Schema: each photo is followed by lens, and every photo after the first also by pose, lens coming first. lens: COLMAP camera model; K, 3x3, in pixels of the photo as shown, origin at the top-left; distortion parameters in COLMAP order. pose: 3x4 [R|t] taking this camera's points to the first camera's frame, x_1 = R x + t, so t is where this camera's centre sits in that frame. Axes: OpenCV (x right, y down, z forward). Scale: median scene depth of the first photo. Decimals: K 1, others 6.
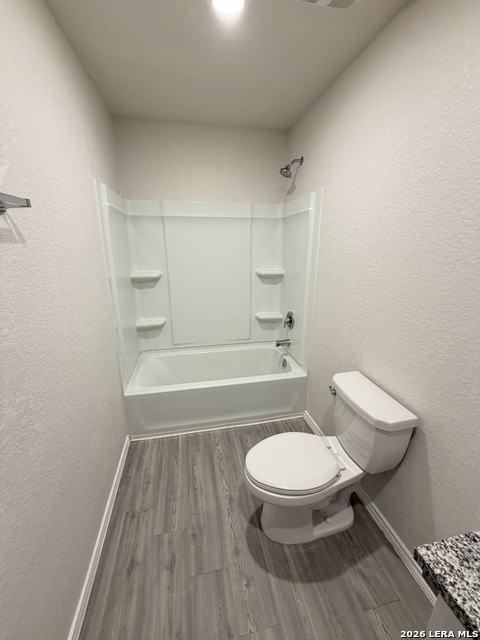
lens RADIAL K [[255.3, 0, 235.4], [0, 255.3, 319.3], [0, 0, 1]] dist [0.000370, 0.000225]
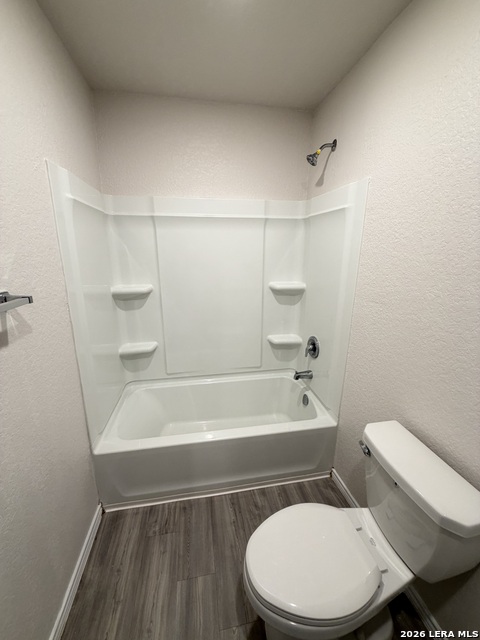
lens RADIAL K [[255.3, 0, 238.3], [0, 255.3, 317.0], [0, 0, 1]] dist [0.000370, 0.000225]
pose [[0.999719, 0.012187, -0.020312, -0.003021], [-0.012607, 0.999706, -0.020701, -0.074721], [0.020054, 0.020951, 0.999579, 0.210832]]
